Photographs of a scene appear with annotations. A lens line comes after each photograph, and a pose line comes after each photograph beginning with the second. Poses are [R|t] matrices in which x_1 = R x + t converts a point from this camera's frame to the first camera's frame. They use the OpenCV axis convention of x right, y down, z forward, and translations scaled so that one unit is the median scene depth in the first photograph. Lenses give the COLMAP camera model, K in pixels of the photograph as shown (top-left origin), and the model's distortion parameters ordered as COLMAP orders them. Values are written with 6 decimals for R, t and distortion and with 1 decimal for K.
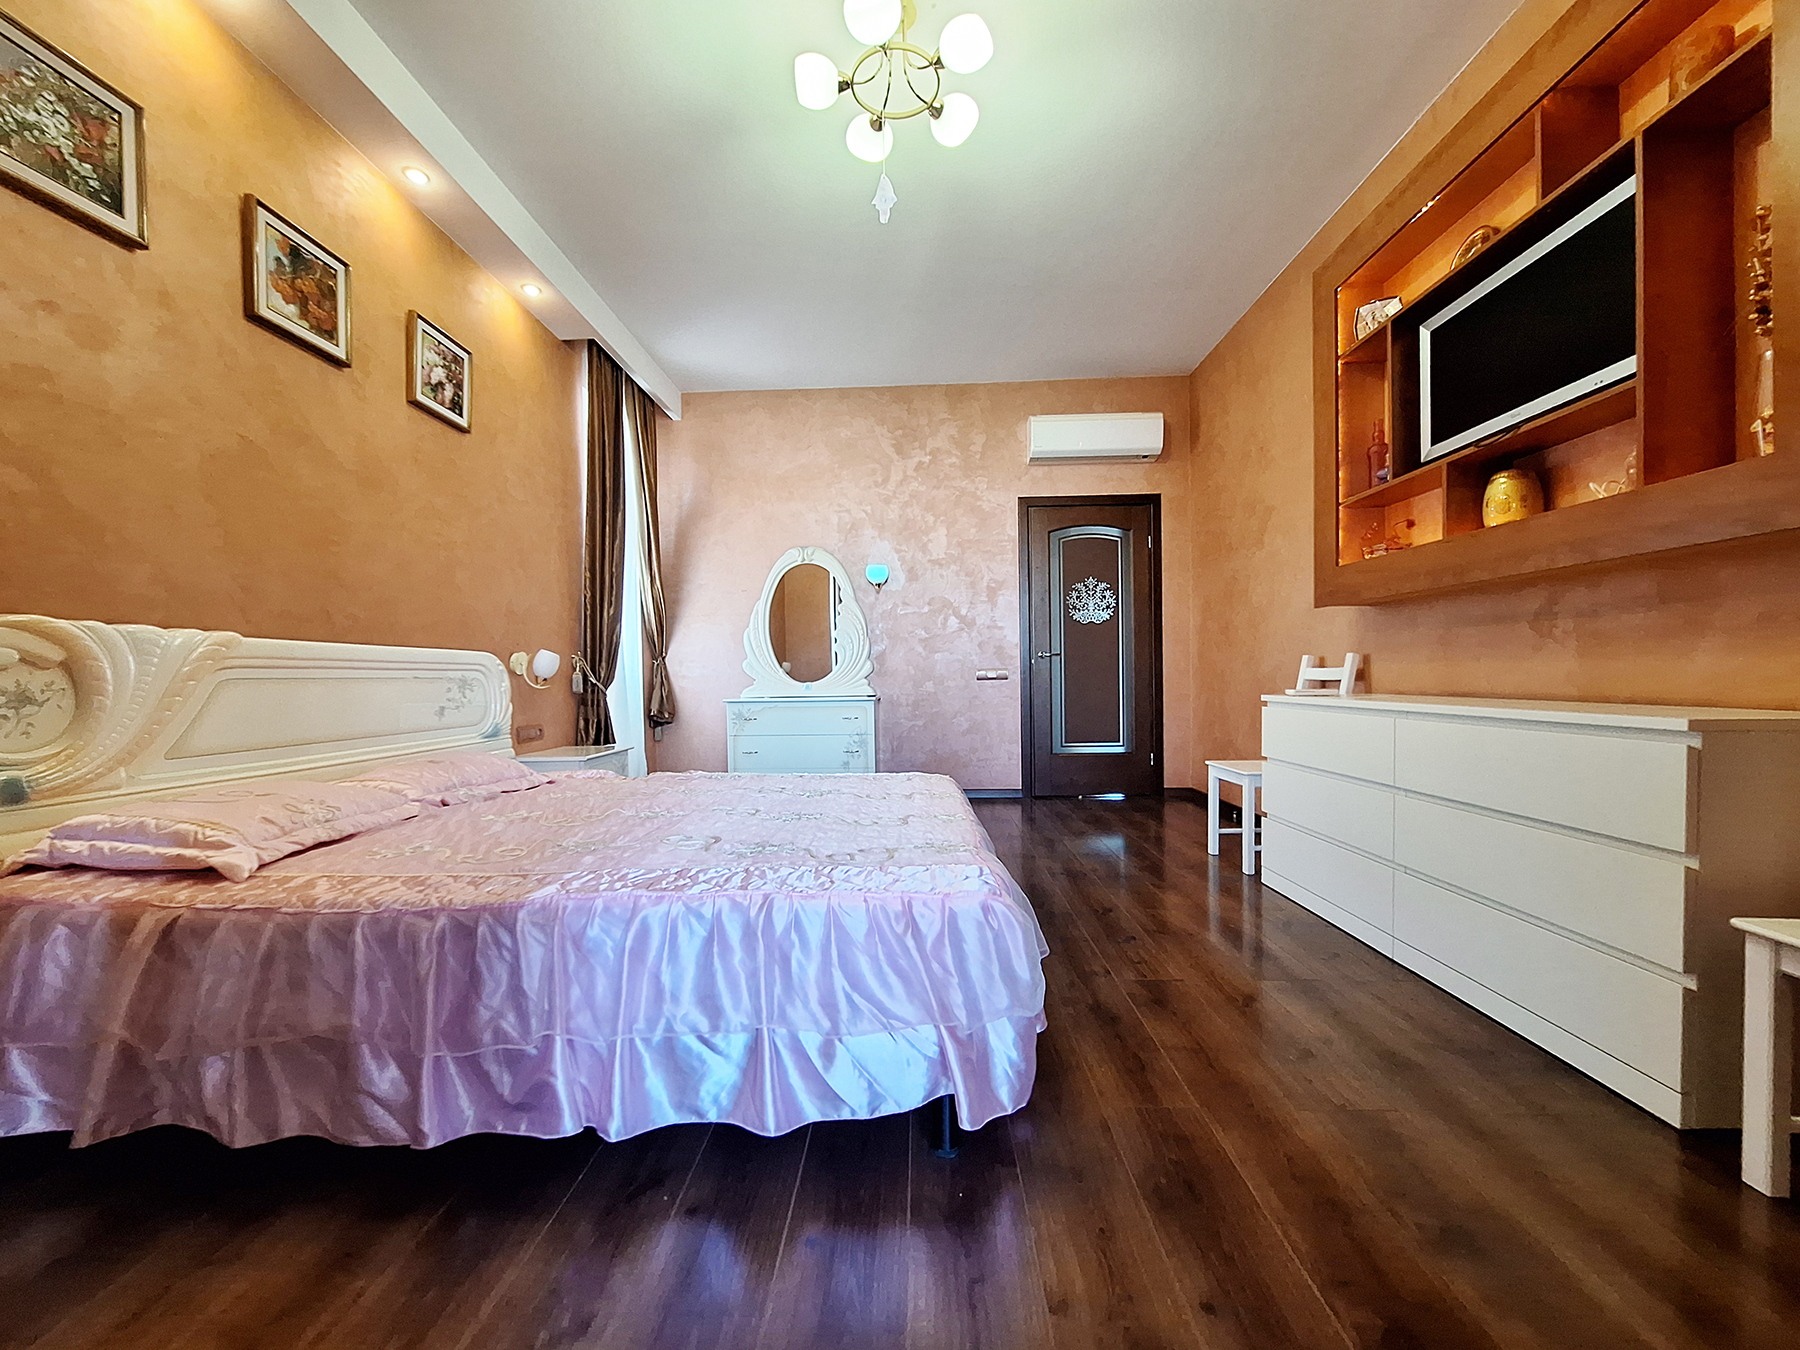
lens RADIAL K [[714.9, 0, 897.8], [0, 714.9, 679.2], [0, 0, 1]] dist [-0.001611, -0.000221]
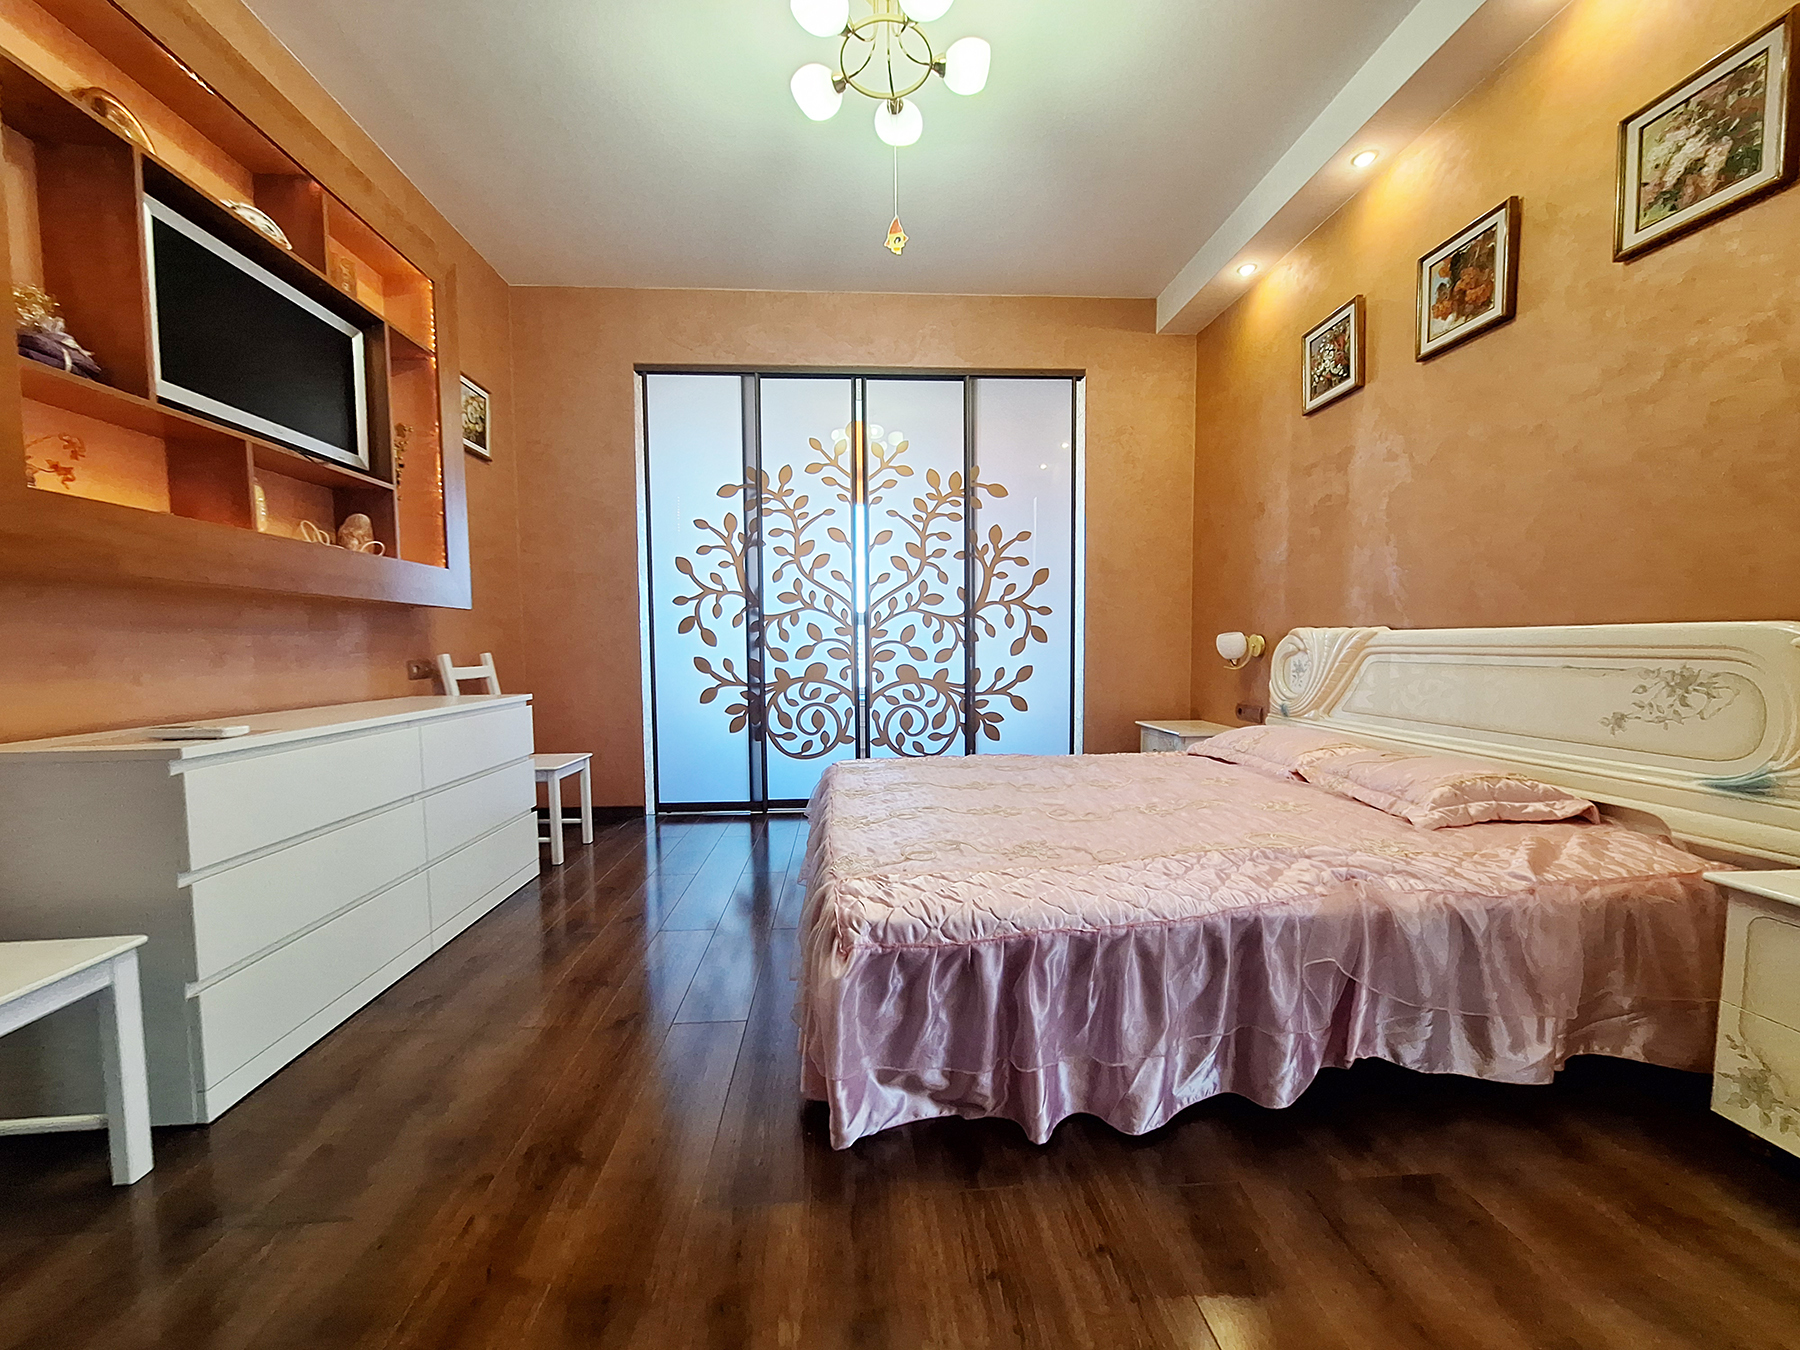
lens RADIAL K [[714.9, 0, 899.0], [0, 714.9, 681.7], [0, 0, 1]] dist [-0.001611, -0.000221]
pose [[-0.994800, 0.027301, -0.098124, 0.091773], [0.021637, 0.998063, 0.058335, -0.050831], [0.099526, 0.055908, -0.993463, 1.890307]]
